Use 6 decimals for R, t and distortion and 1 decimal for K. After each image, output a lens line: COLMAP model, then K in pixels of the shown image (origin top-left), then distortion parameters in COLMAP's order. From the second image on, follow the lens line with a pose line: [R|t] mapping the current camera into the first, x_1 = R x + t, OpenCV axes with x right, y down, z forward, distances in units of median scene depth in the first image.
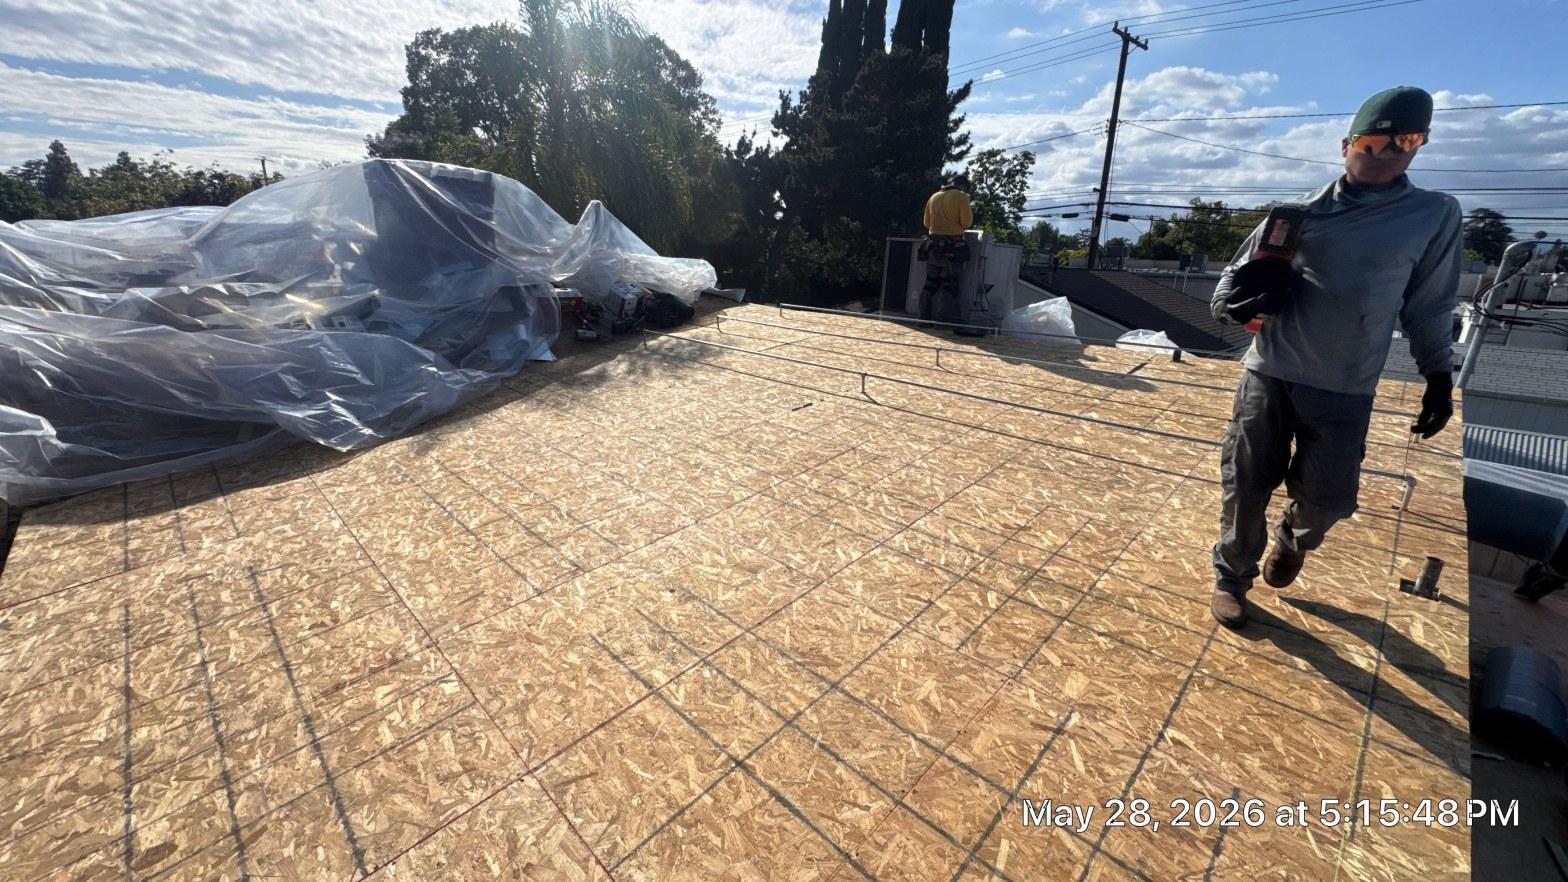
lens RADIAL K [[622.3, 0, 786.2], [0, 622.3, 442.6], [0, 0, 1]] dist [-0.001795, -0.000195]
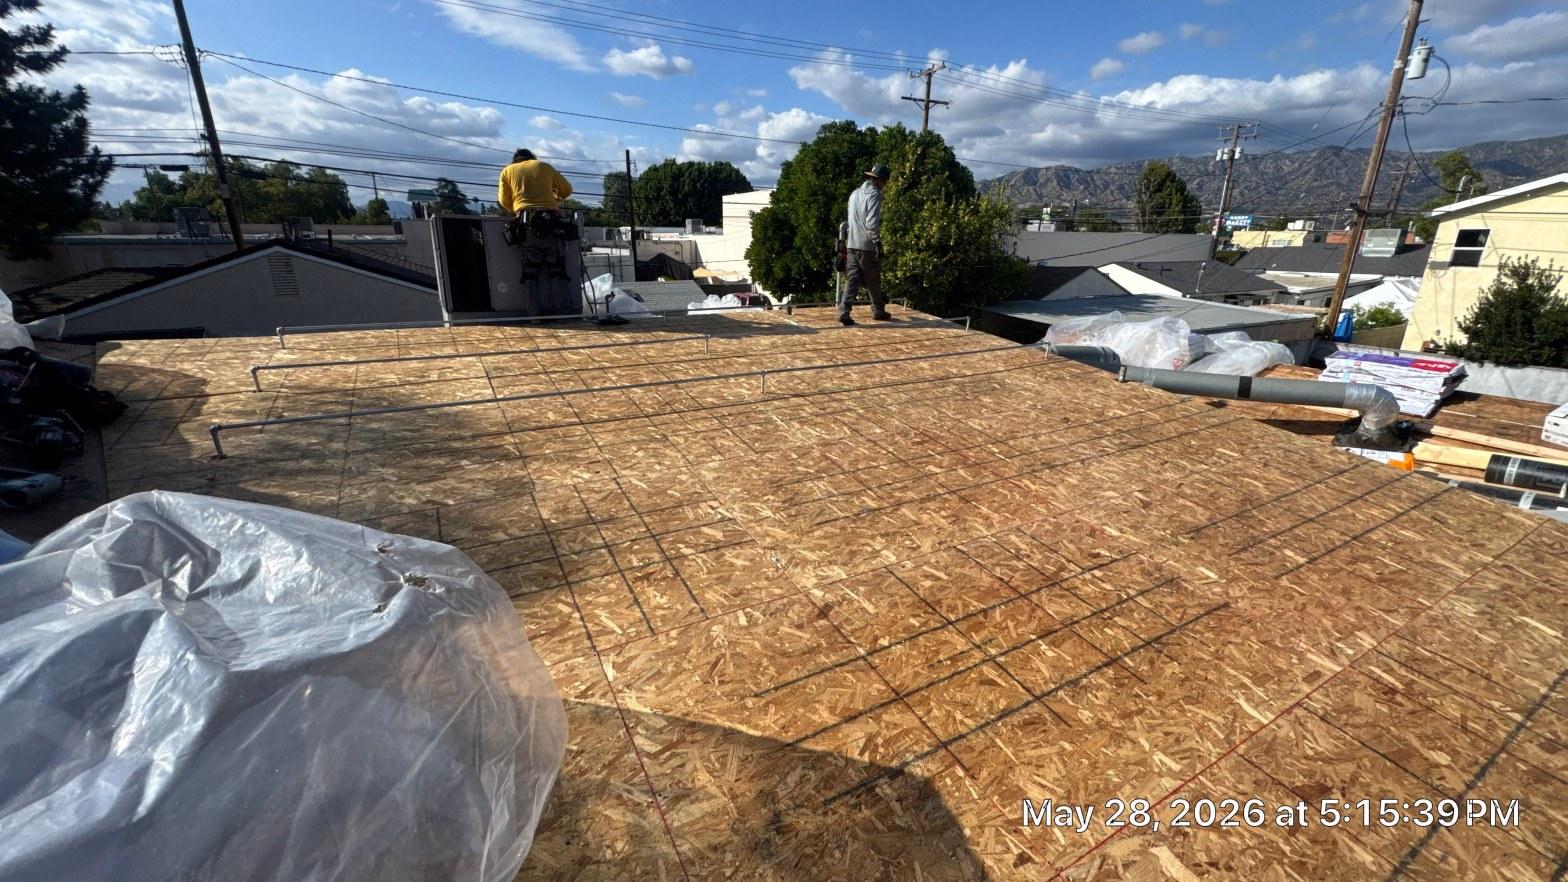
lens RADIAL K [[622.3, 0, 786.2], [0, 622.3, 442.6], [0, 0, 1]] dist [-0.001795, -0.000195]
pose [[0.266334, -0.331462, 0.905096, -0.460125], [0.278251, 0.925475, 0.257046, -0.149628], [-0.922845, 0.183383, 0.338715, 0.415589]]
